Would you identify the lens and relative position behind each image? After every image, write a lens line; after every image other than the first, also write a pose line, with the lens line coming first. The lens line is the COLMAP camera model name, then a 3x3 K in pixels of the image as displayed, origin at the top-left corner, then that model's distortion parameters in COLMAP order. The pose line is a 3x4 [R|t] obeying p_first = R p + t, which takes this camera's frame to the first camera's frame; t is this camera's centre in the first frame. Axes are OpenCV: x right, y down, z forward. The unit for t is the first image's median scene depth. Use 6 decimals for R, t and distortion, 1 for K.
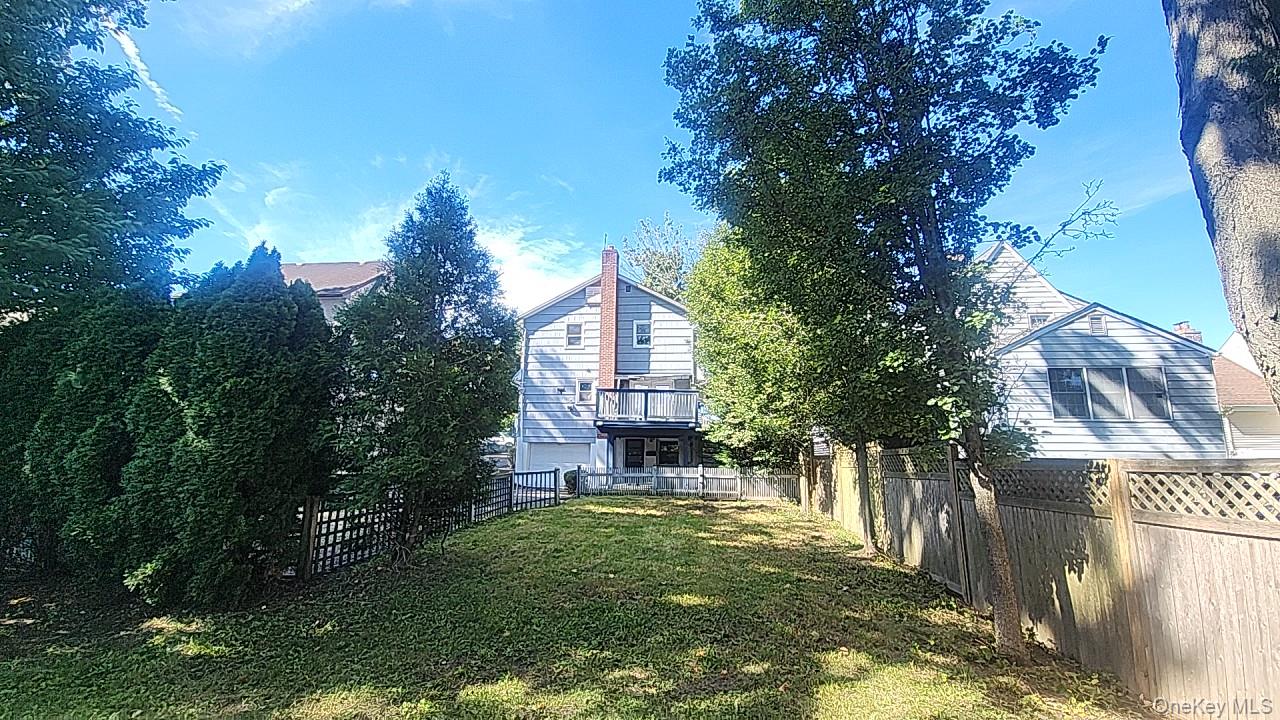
lens RADIAL K [[526.4, 0, 645.2], [0, 526.4, 368.0], [0, 0, 1]] dist [-0.003521, -0.003315]
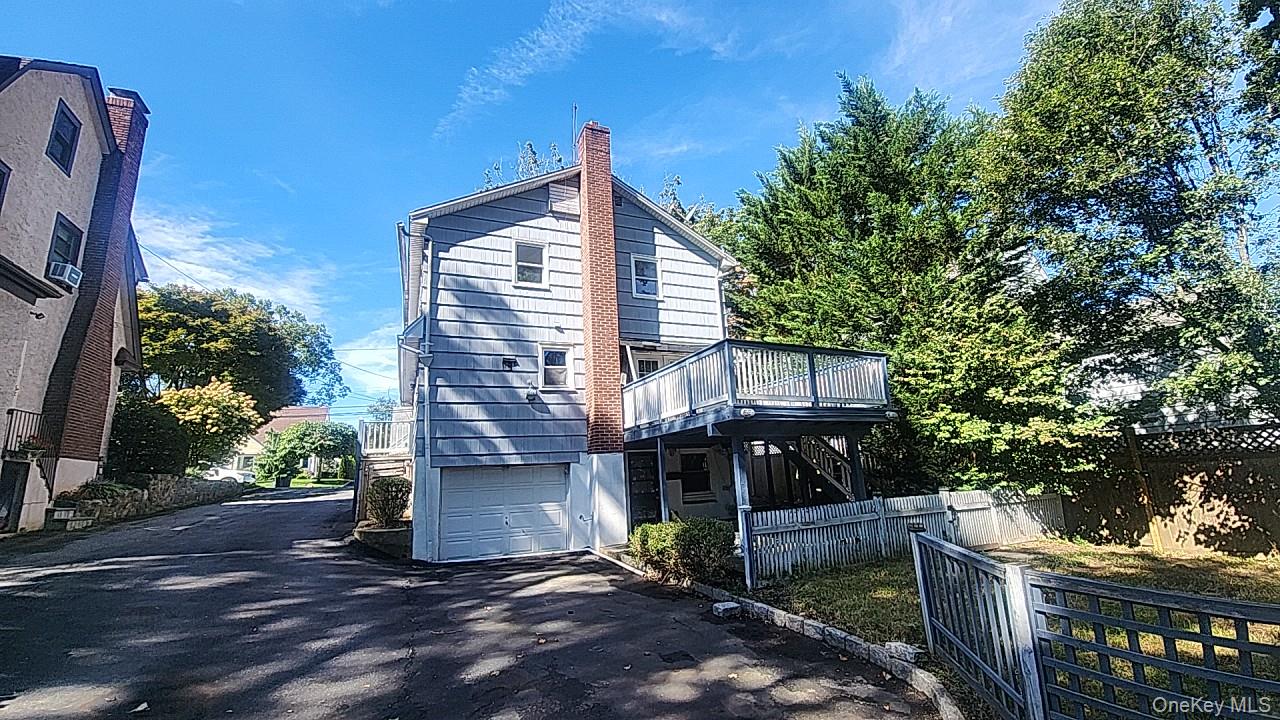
lens RADIAL K [[526.4, 0, 648.2], [0, 526.4, 359.7], [0, 0, 1]] dist [-0.003521, -0.003315]
pose [[0.854923, 0.049895, 0.516349, -0.309721], [-0.025842, 0.998224, -0.053671, 0.062992], [-0.518110, 0.032541, 0.854695, 0.483838]]
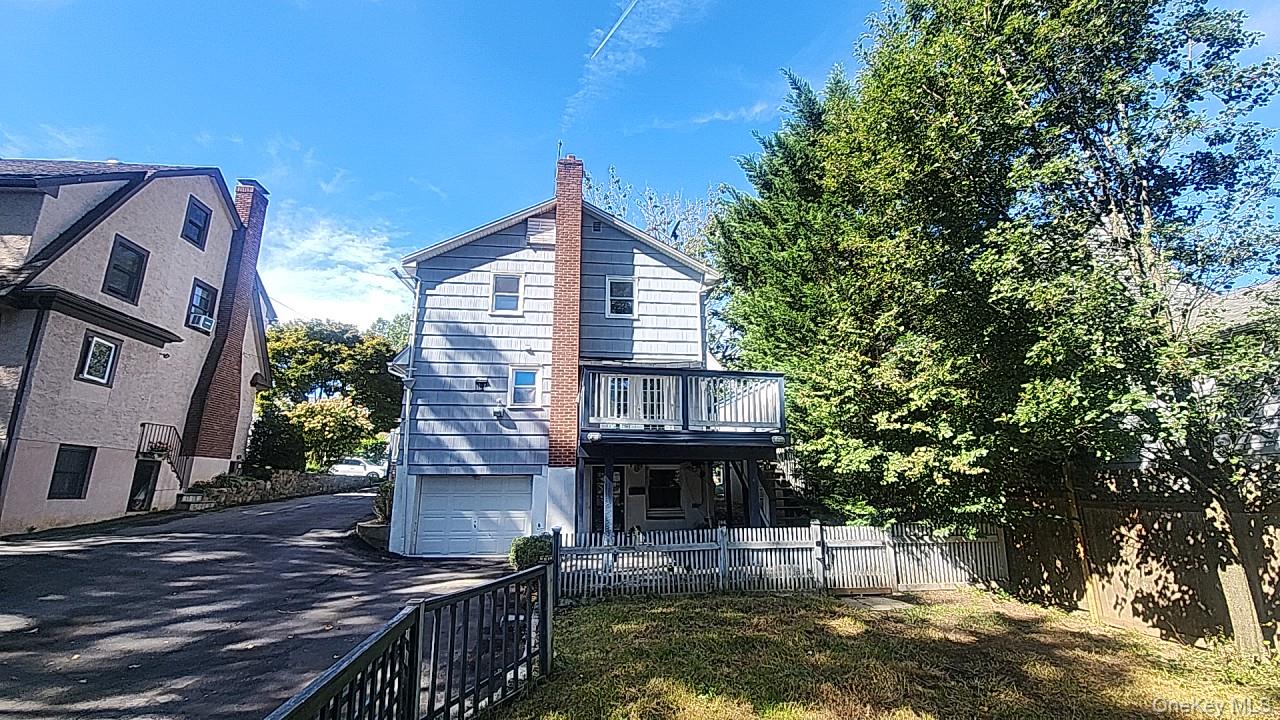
lens RADIAL K [[526.4, 0, 651.0], [0, 526.4, 359.3], [0, 0, 1]] dist [-0.003521, -0.003315]
pose [[0.969067, 0.030636, 0.244890, -0.121506], [-0.017902, 0.998377, -0.054058, 0.043074], [-0.246148, 0.048001, 0.968043, 0.385261]]
